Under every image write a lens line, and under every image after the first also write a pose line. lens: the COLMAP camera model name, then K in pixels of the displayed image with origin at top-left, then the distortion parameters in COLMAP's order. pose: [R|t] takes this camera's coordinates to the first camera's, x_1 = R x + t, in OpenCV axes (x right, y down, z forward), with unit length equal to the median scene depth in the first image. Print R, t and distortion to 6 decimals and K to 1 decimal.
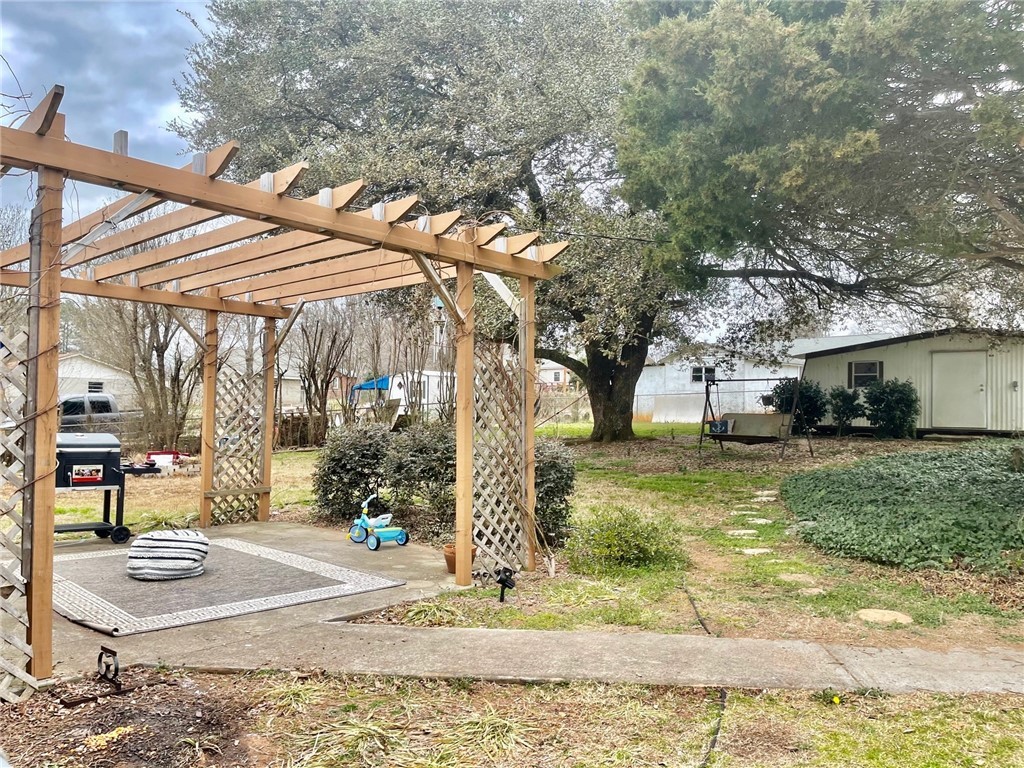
lens RADIAL K [[768.7, 0, 507.7], [0, 768.7, 385.8], [0, 0, 1]] dist [0.065048, -0.078760]
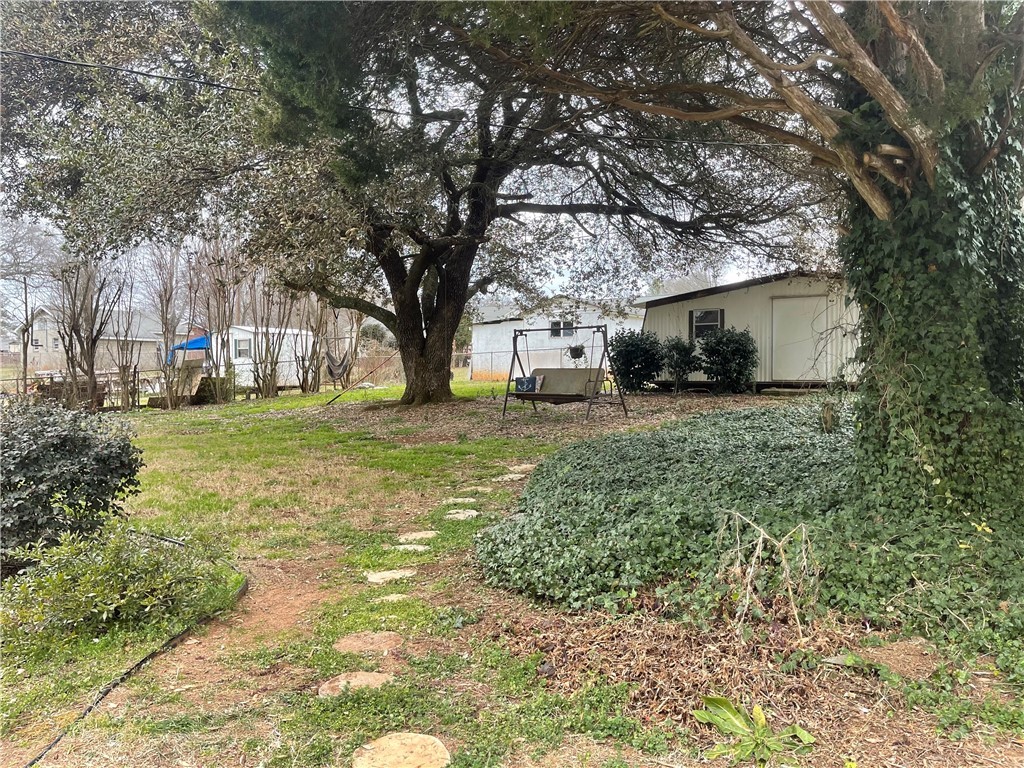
lens RADIAL K [[768.7, 0, 516.4], [0, 768.7, 383.7], [0, 0, 1]] dist [0.065048, -0.078760]
pose [[0.991573, -0.018089, 0.128279, 0.128627], [0.011972, 0.998761, 0.048293, 0.009249], [-0.128993, -0.046350, 0.990562, 0.133858]]
